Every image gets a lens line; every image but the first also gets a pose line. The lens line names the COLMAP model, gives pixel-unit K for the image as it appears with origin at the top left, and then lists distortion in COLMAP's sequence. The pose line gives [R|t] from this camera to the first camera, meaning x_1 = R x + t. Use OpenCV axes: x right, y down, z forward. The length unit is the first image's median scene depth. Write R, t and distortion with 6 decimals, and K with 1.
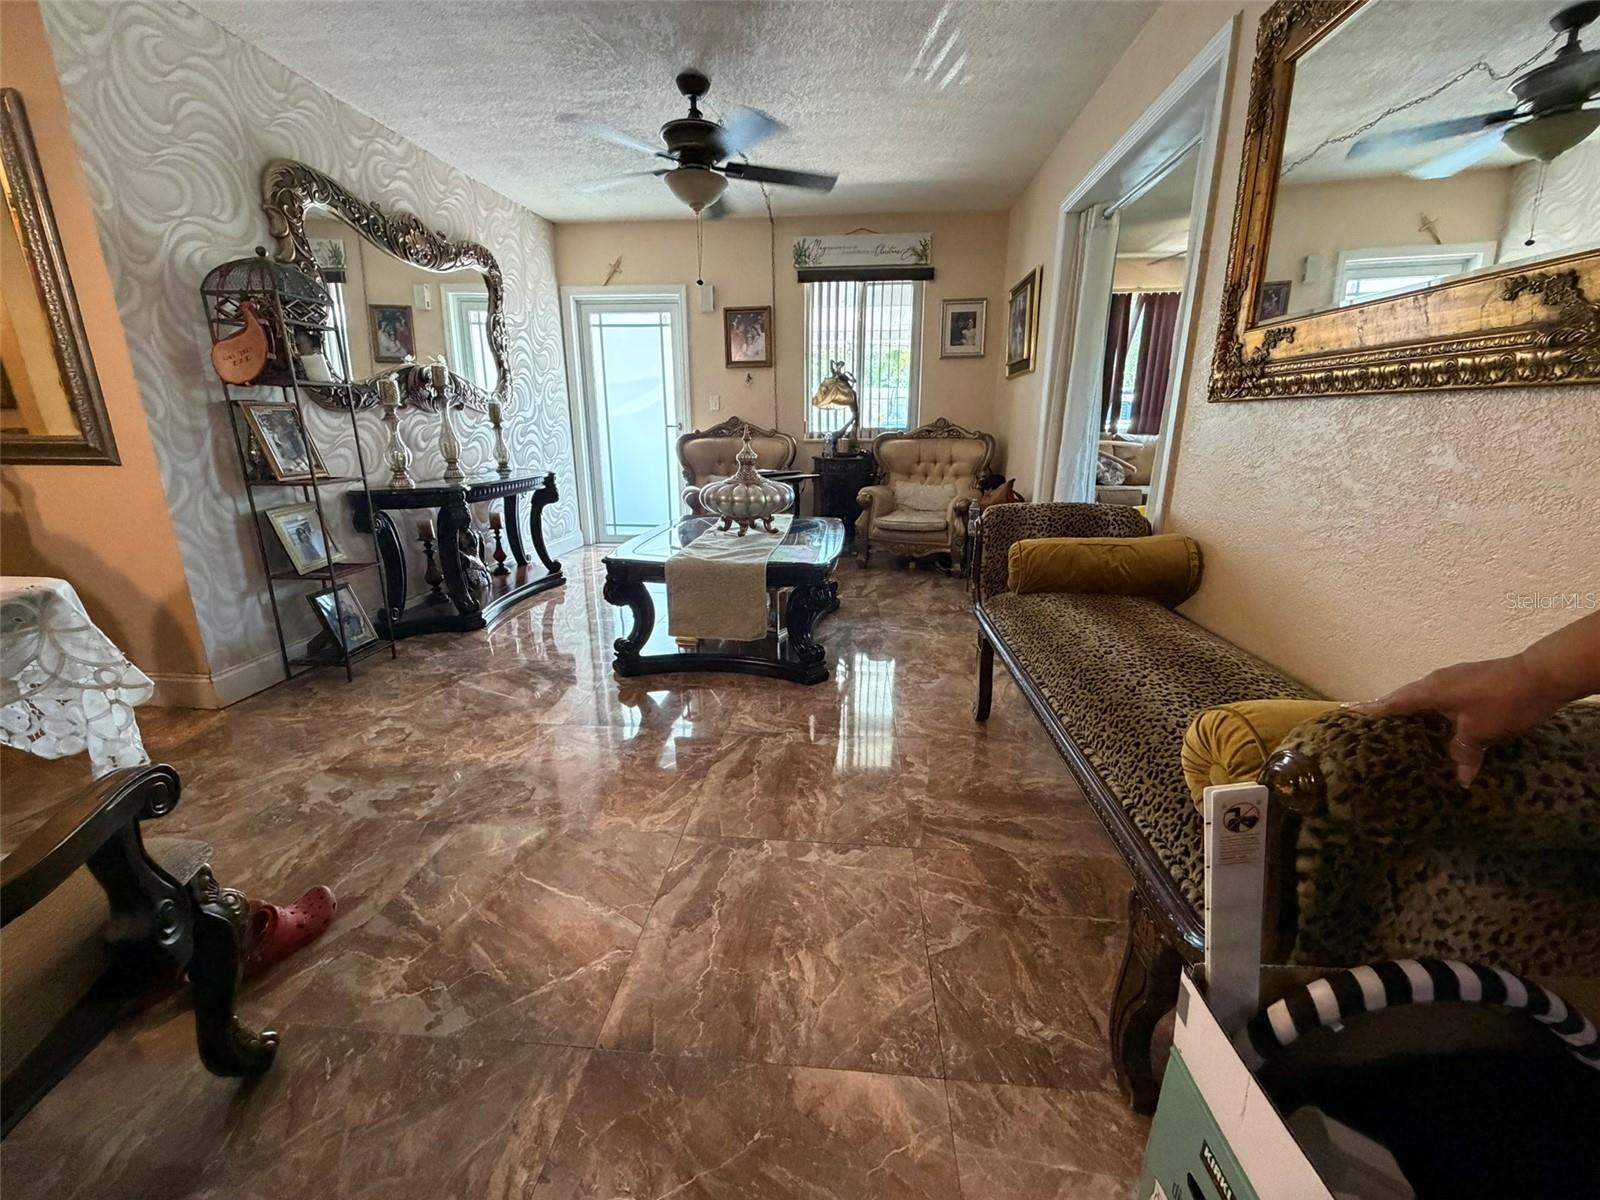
lens RADIAL K [[638.1, 0, 791.2], [0, 638.1, 596.6], [0, 0, 1]] dist [-0.000134, 0.000187]
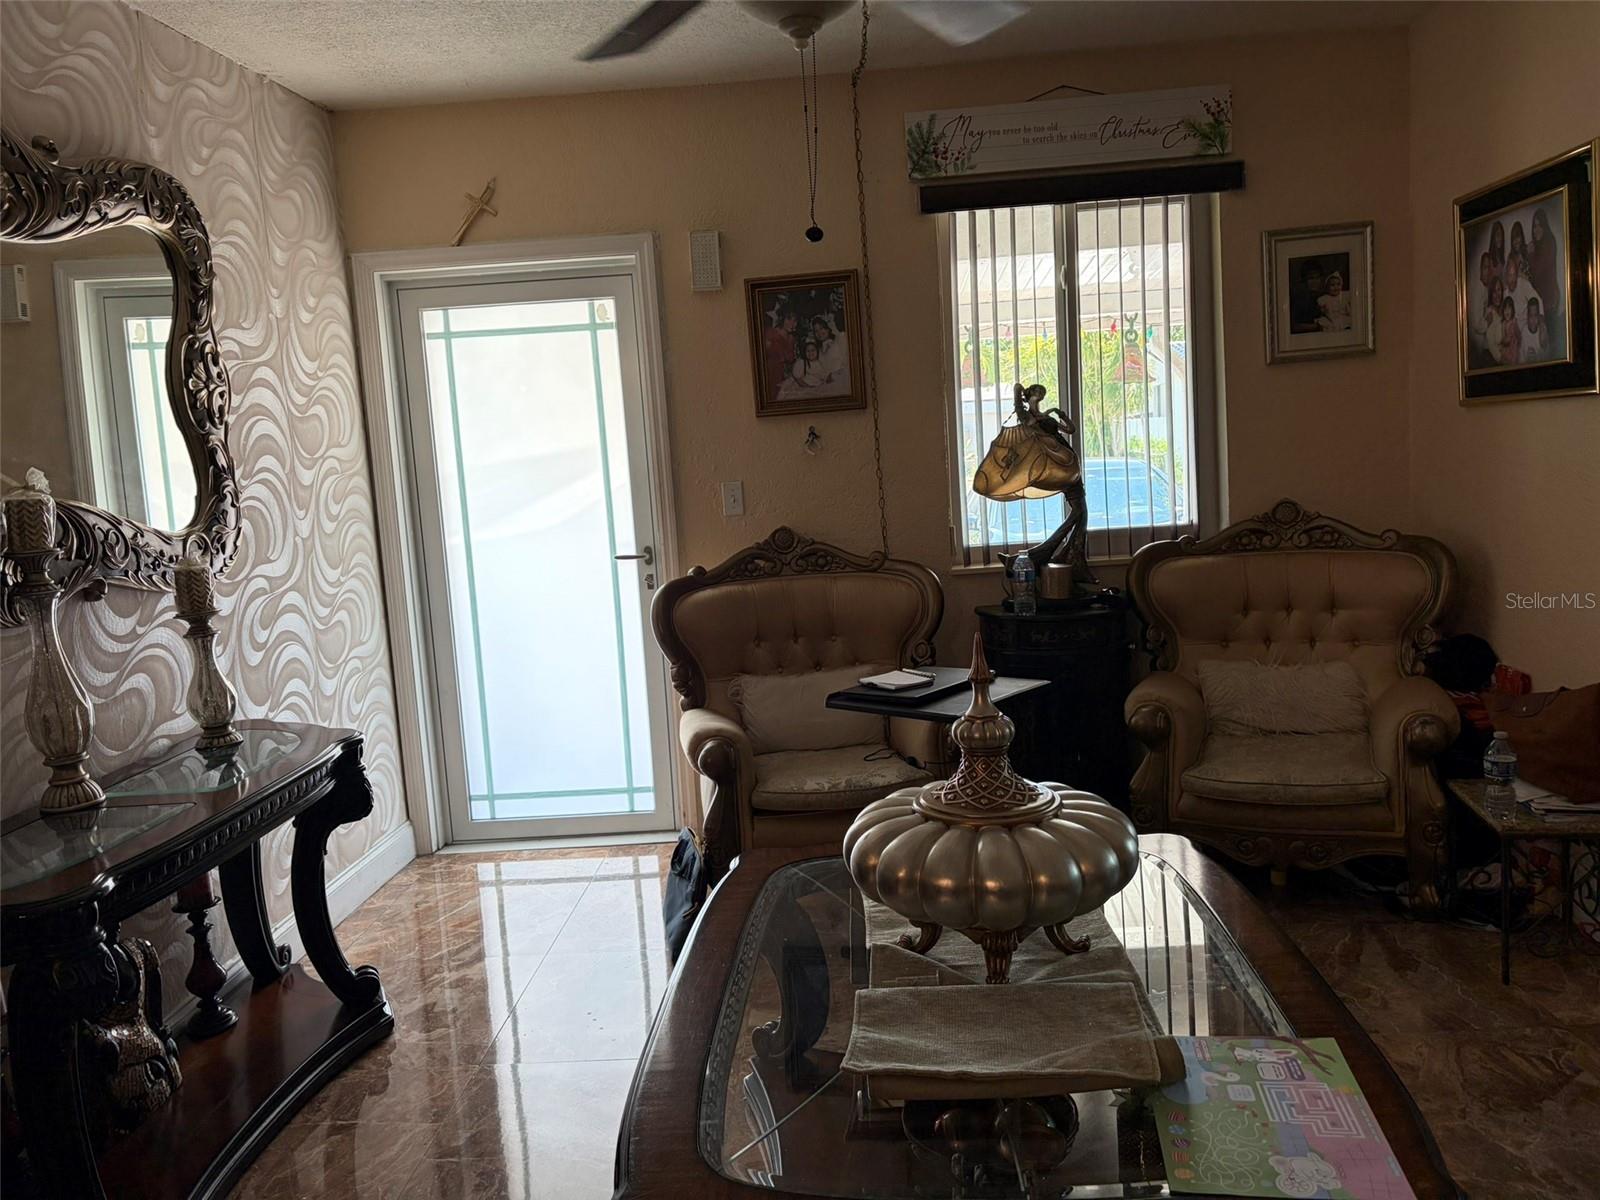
lens RADIAL K [[1217.6, 0, 807.2], [0, 1217.6, 596.1], [0, 0, 1]] dist [0.041520, -0.026820]
pose [[0.996860, -0.068494, 0.039724, -0.114828], [0.073641, 0.986345, -0.147313, -0.128345], [-0.029092, 0.149776, 0.988292, 0.238635]]
